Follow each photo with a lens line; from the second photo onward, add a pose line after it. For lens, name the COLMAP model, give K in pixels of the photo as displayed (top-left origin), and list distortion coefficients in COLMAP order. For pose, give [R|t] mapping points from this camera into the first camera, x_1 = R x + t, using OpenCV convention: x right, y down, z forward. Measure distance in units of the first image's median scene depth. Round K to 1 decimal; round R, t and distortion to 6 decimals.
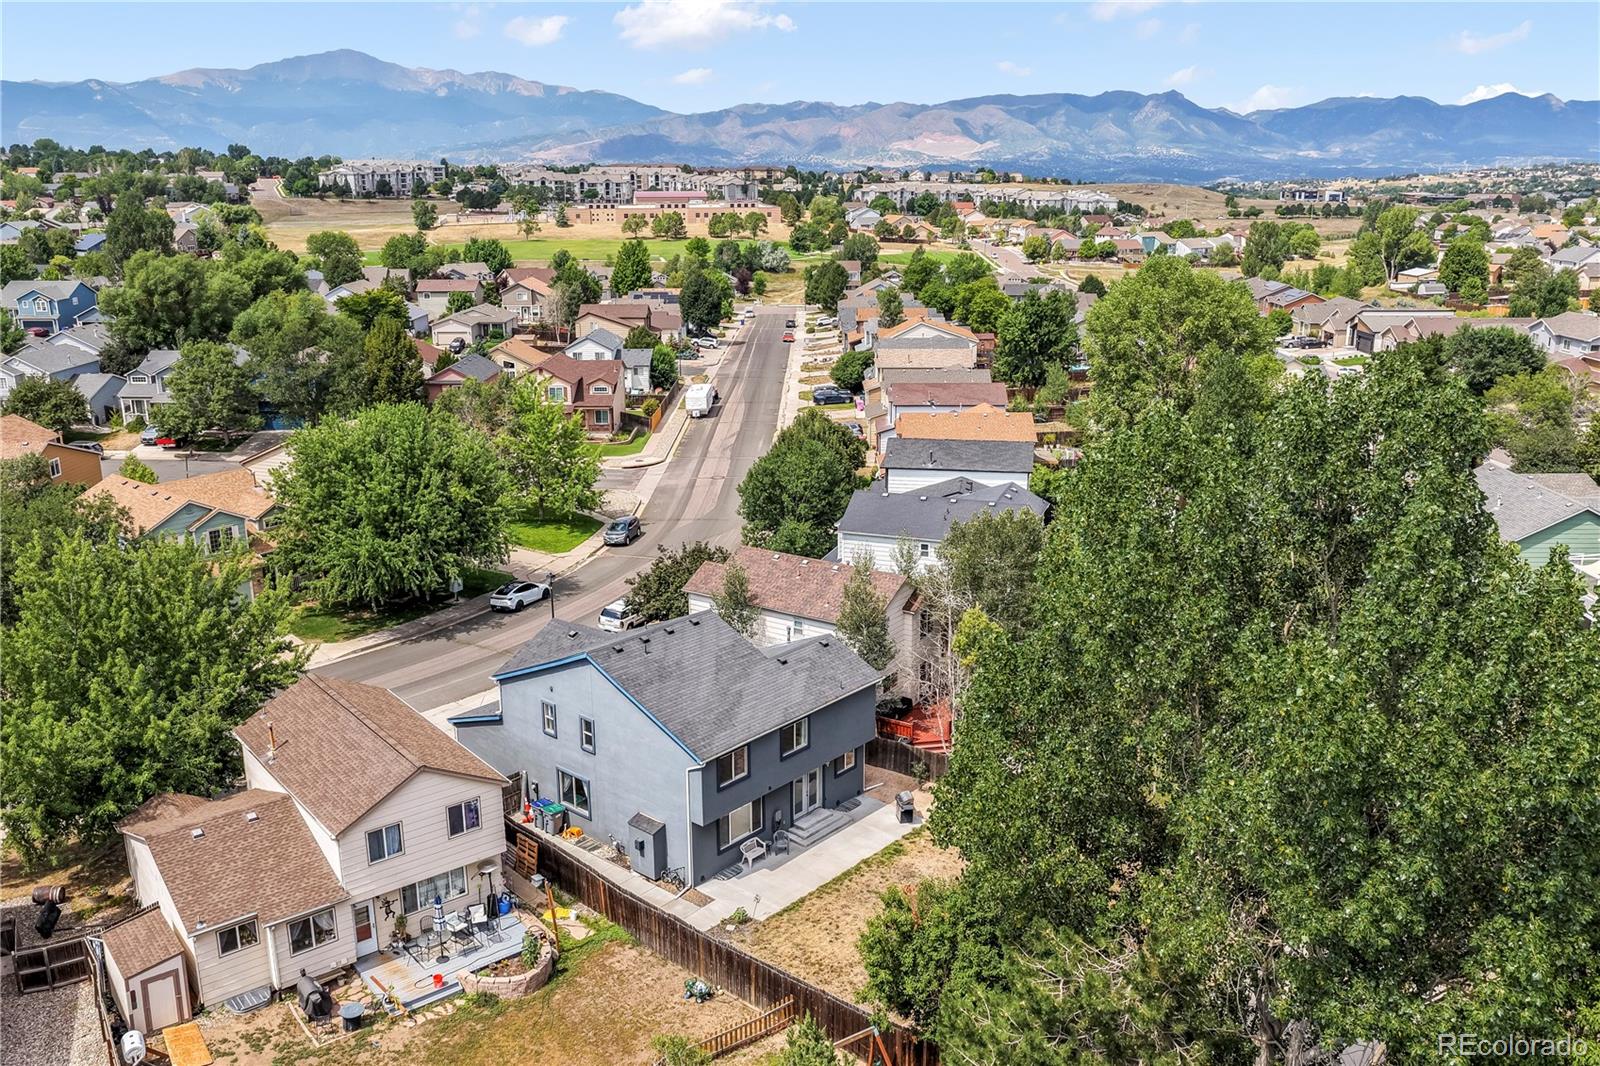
lens RADIAL K [[1332.5, 0, 800.0], [0, 1332.5, 533.0], [0, 0, 1]] dist [-0.027488, 0.055726]
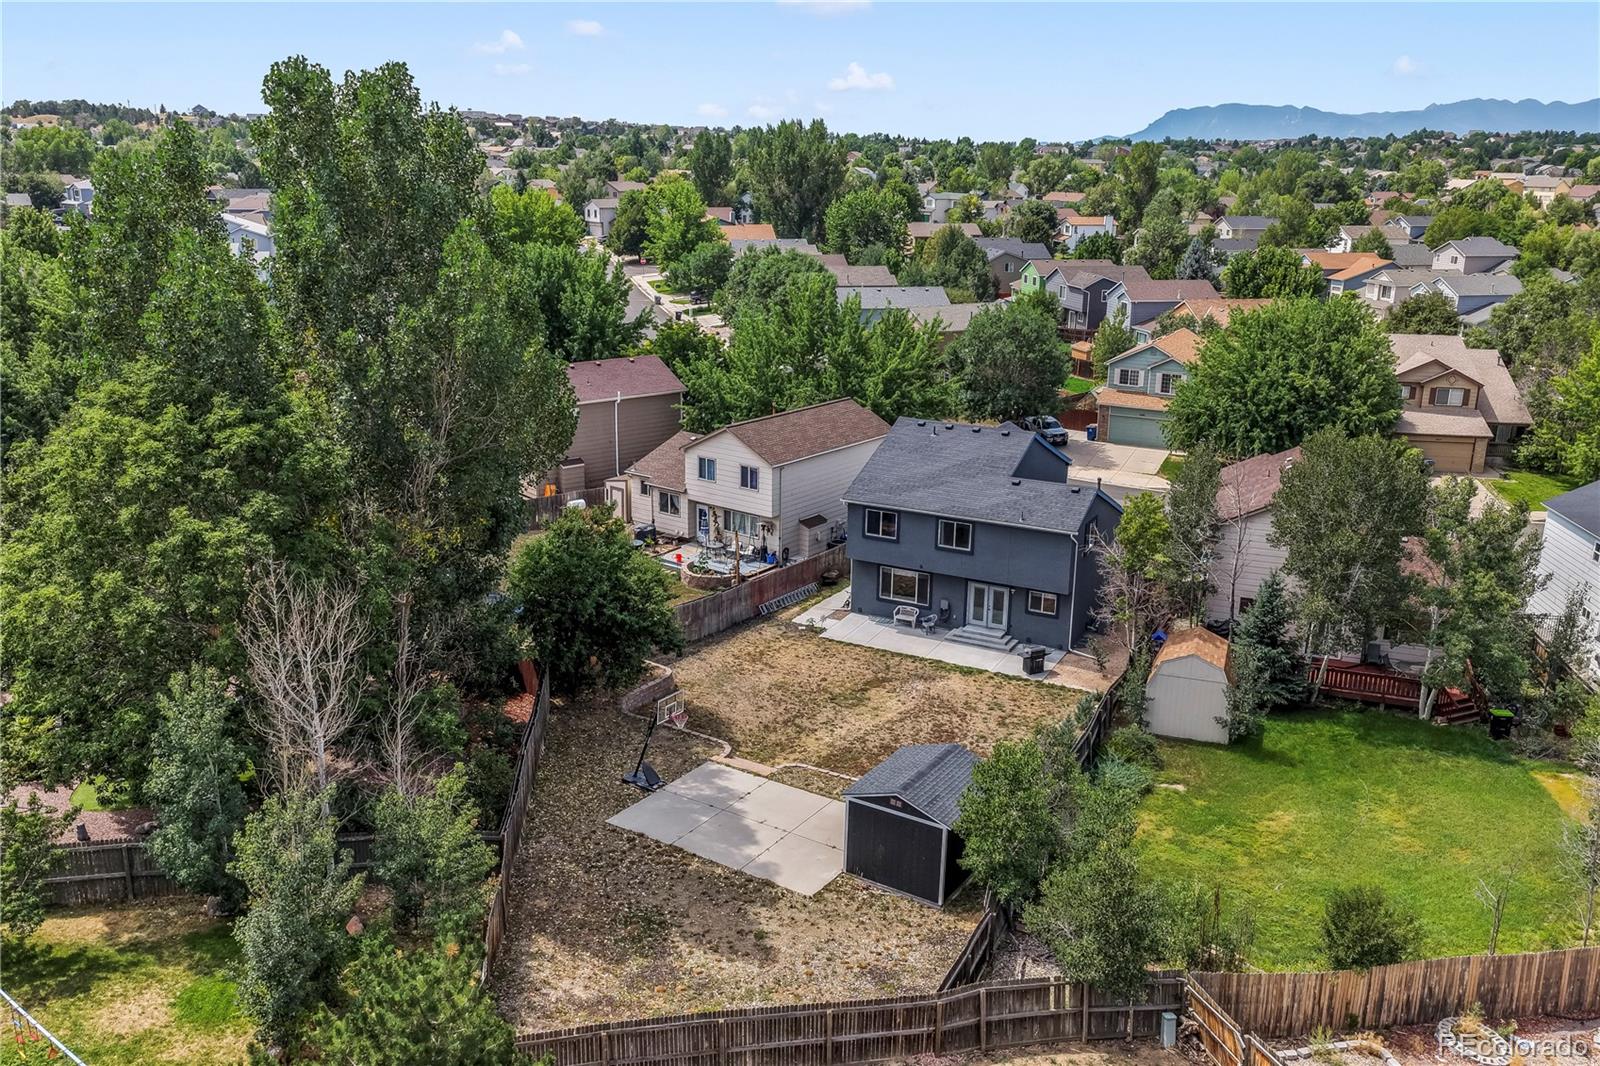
lens RADIAL K [[1332.5, 0, 800.0], [0, 1332.5, 533.0], [0, 0, 1]] dist [-0.027488, 0.055726]
pose [[0.230368, 0.275973, -0.933150, 0.647059], [-0.276007, 0.938091, 0.209296, -0.027096], [0.933140, 0.209341, 0.292277, 0.370313]]
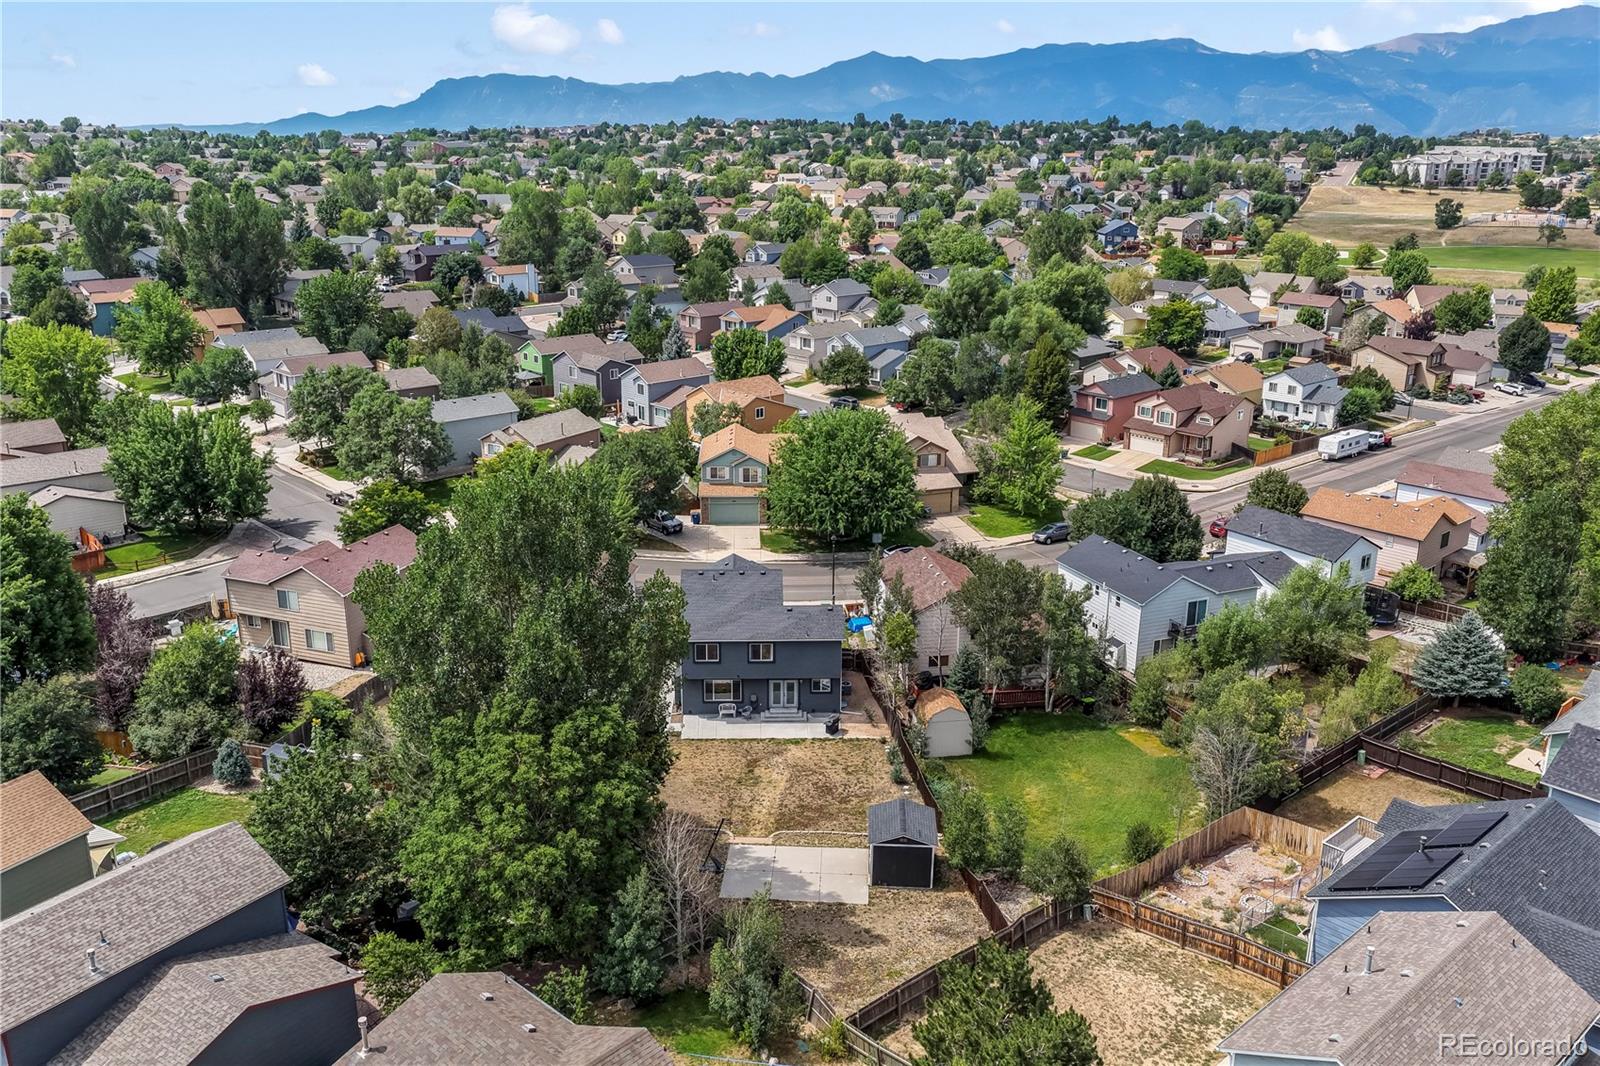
lens RADIAL K [[1332.5, 0, 800.0], [0, 1332.5, 533.0], [0, 0, 1]] dist [-0.027488, 0.055726]
pose [[0.677928, 0.221514, -0.700960, 0.747467], [-0.203604, 0.972797, 0.110505, -0.116869], [0.706370, 0.067804, 0.704588, -0.080385]]
